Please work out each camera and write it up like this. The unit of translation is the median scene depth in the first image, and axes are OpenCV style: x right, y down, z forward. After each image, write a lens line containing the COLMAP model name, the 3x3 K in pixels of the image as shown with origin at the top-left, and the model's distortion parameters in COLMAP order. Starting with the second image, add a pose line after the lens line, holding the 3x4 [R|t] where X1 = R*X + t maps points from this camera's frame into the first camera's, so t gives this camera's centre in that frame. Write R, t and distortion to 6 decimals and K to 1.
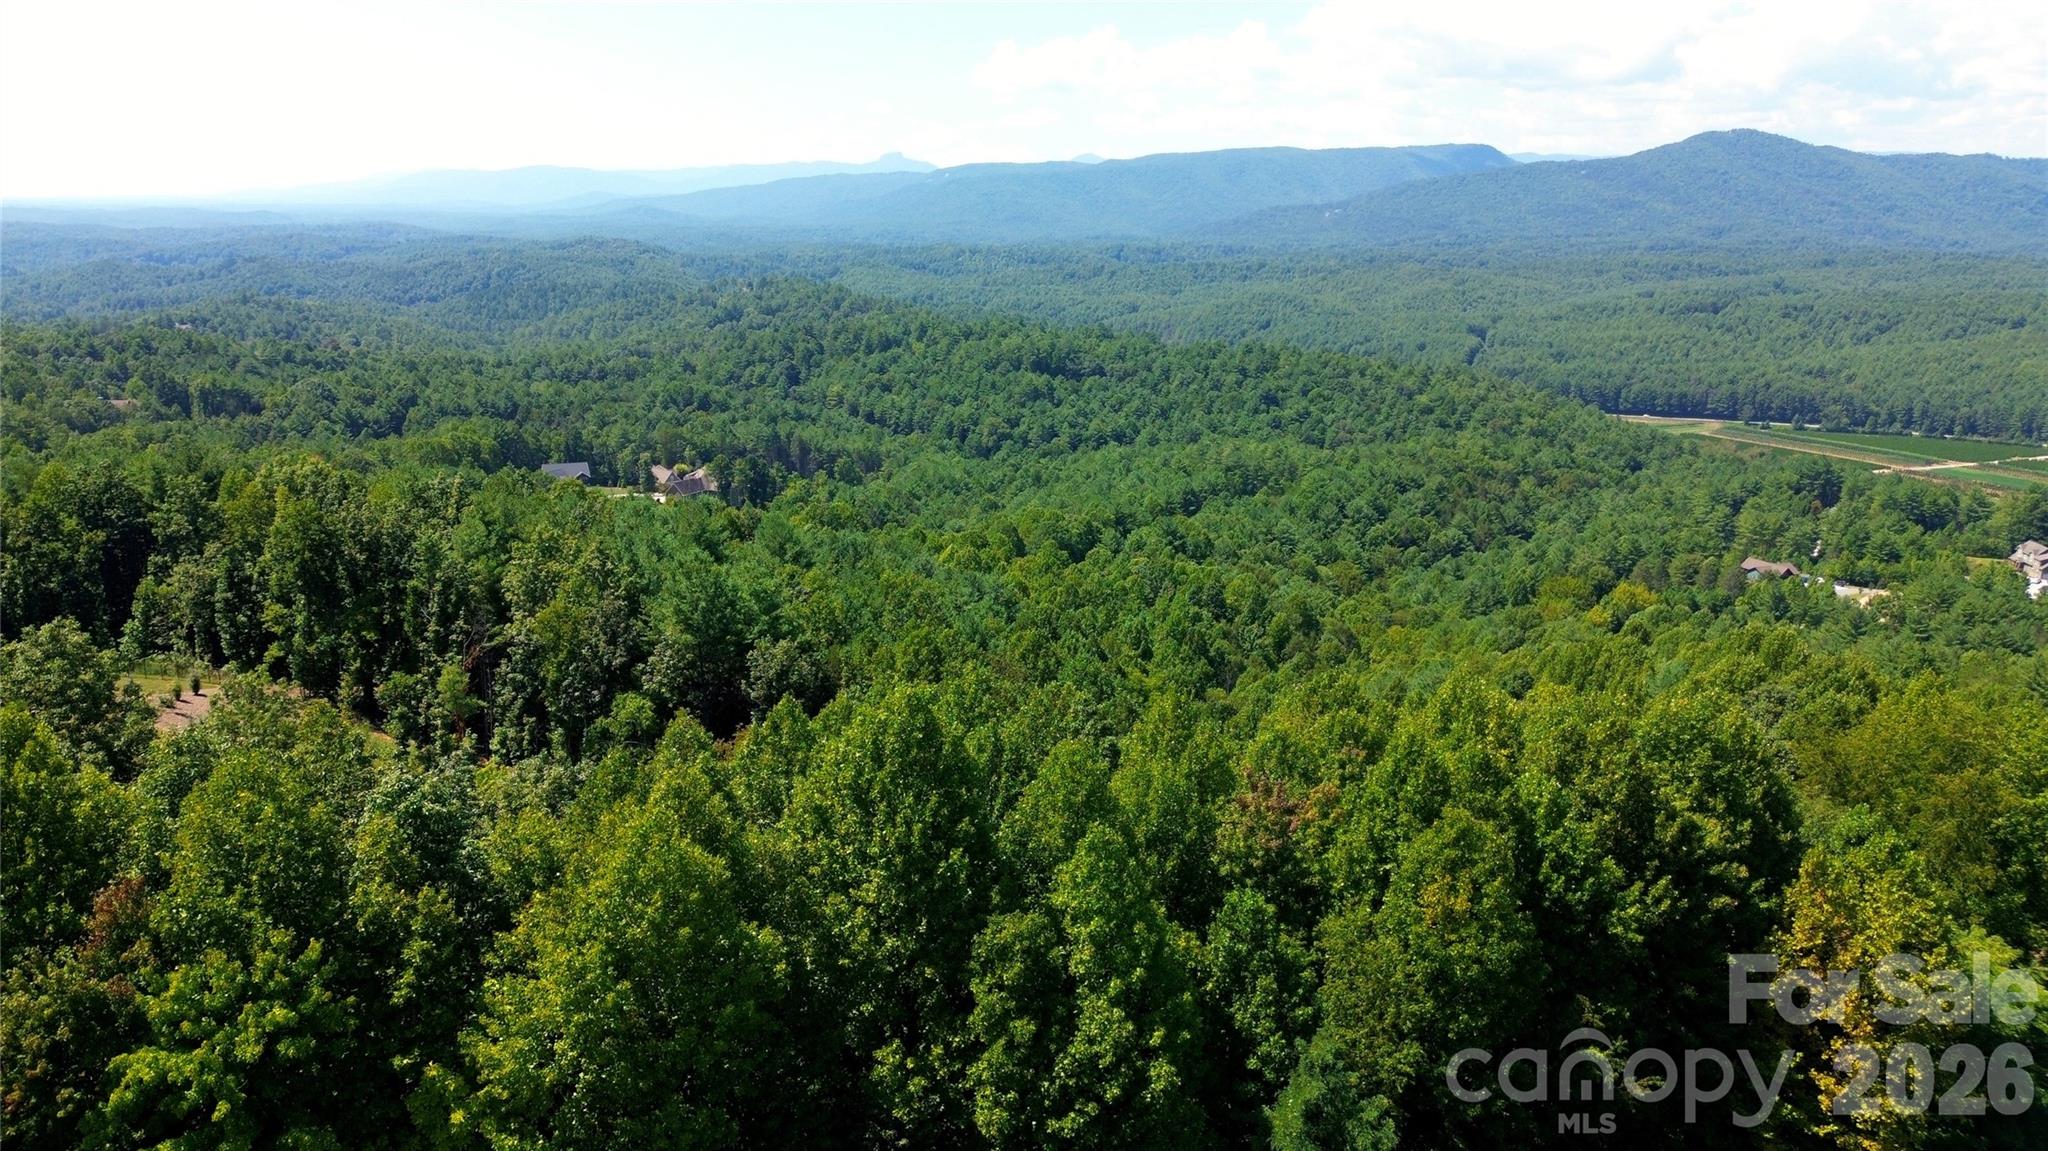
lens RADIAL K [[1447.9, 0, 1021.4], [0, 1447.9, 568.6], [0, 0, 1]] dist [0.088399, -0.108288]
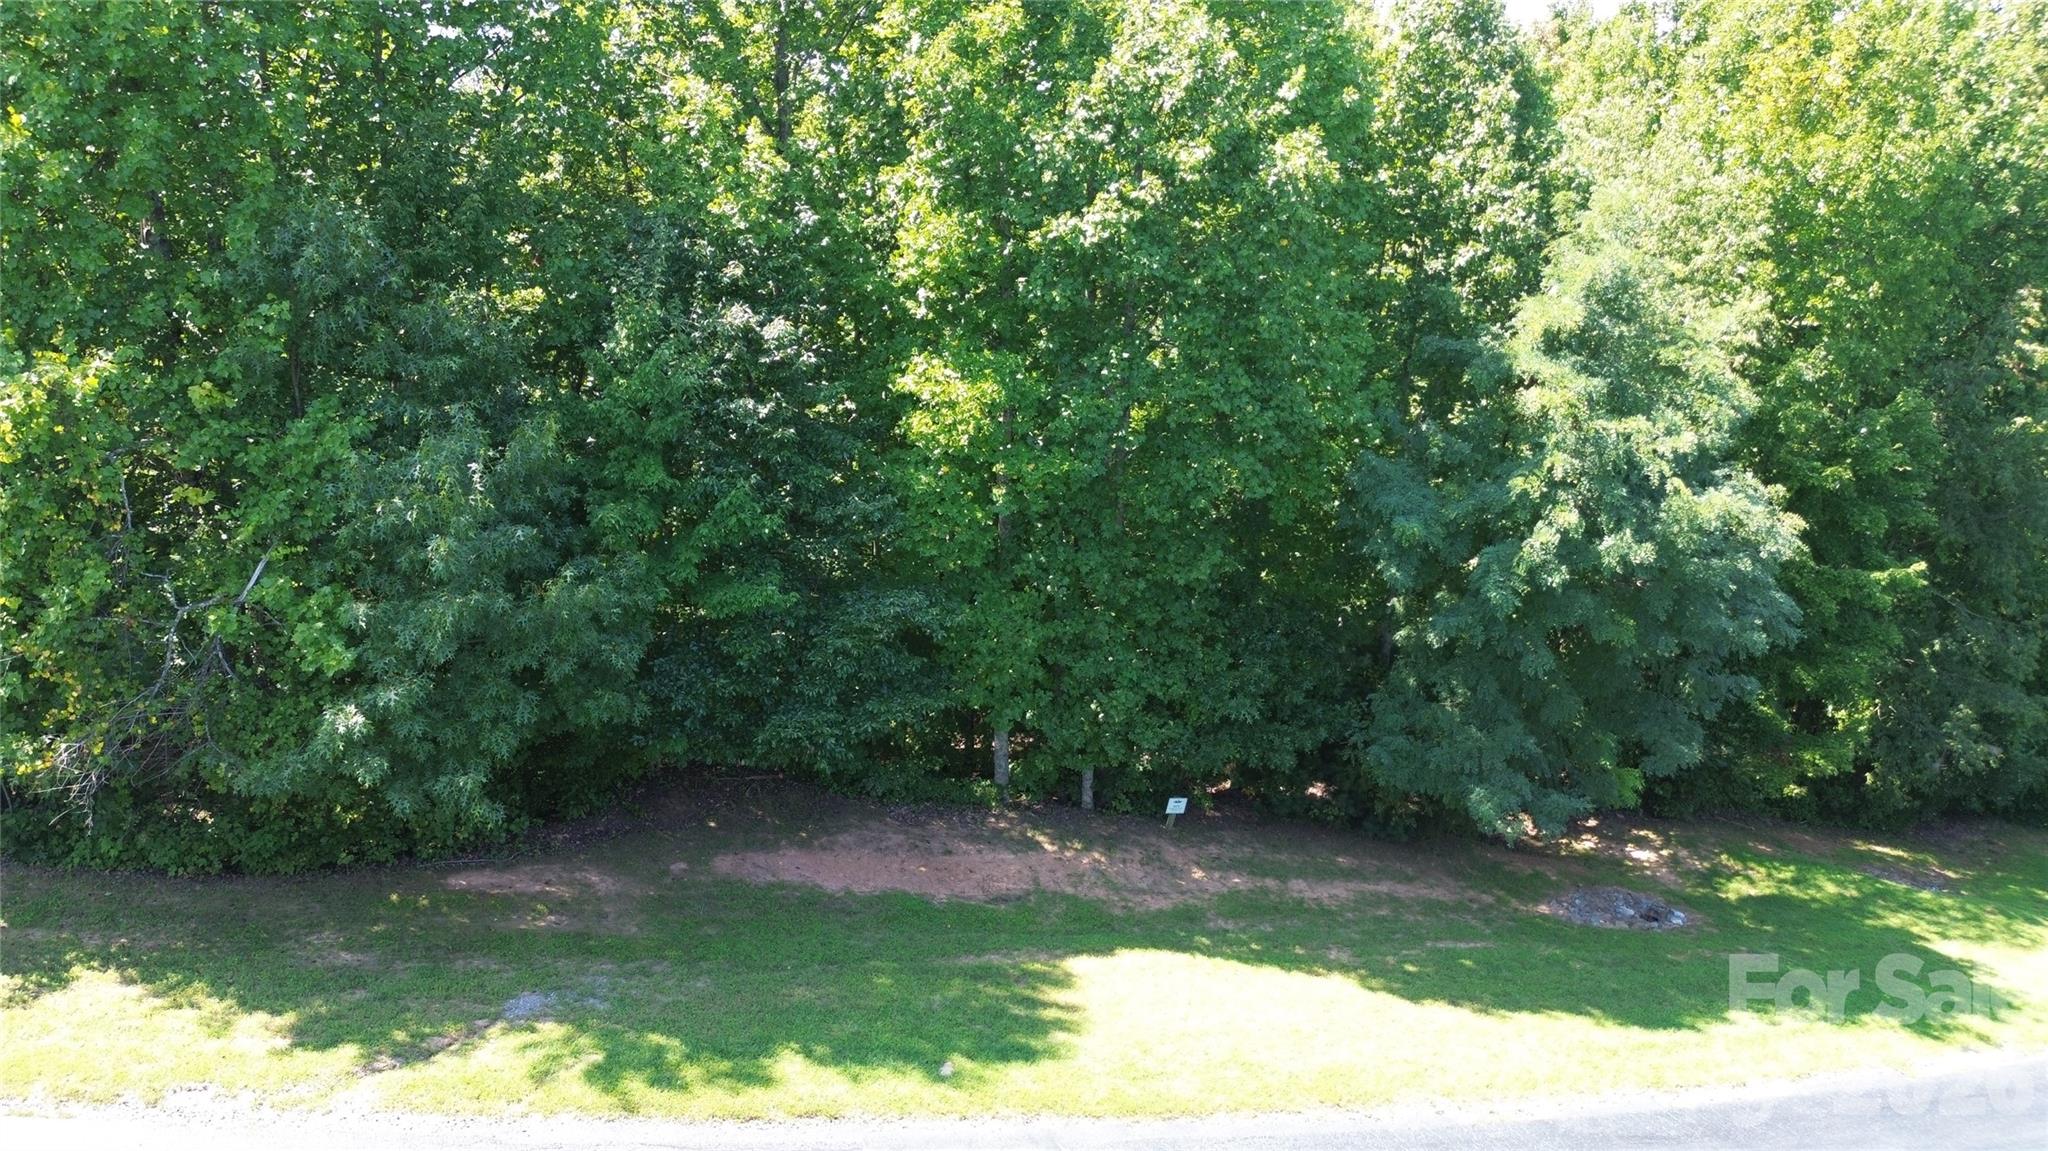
lens RADIAL K [[1444.9, 0, 1020.7], [0, 1444.9, 571.2], [0, 0, 1]] dist [0.086898, -0.086552]
pose [[0.999865, 0.004050, -0.015911, 0.012148], [-0.003402, 0.999172, 0.040548, 0.338753], [0.016063, -0.040489, 0.999051, 0.393799]]
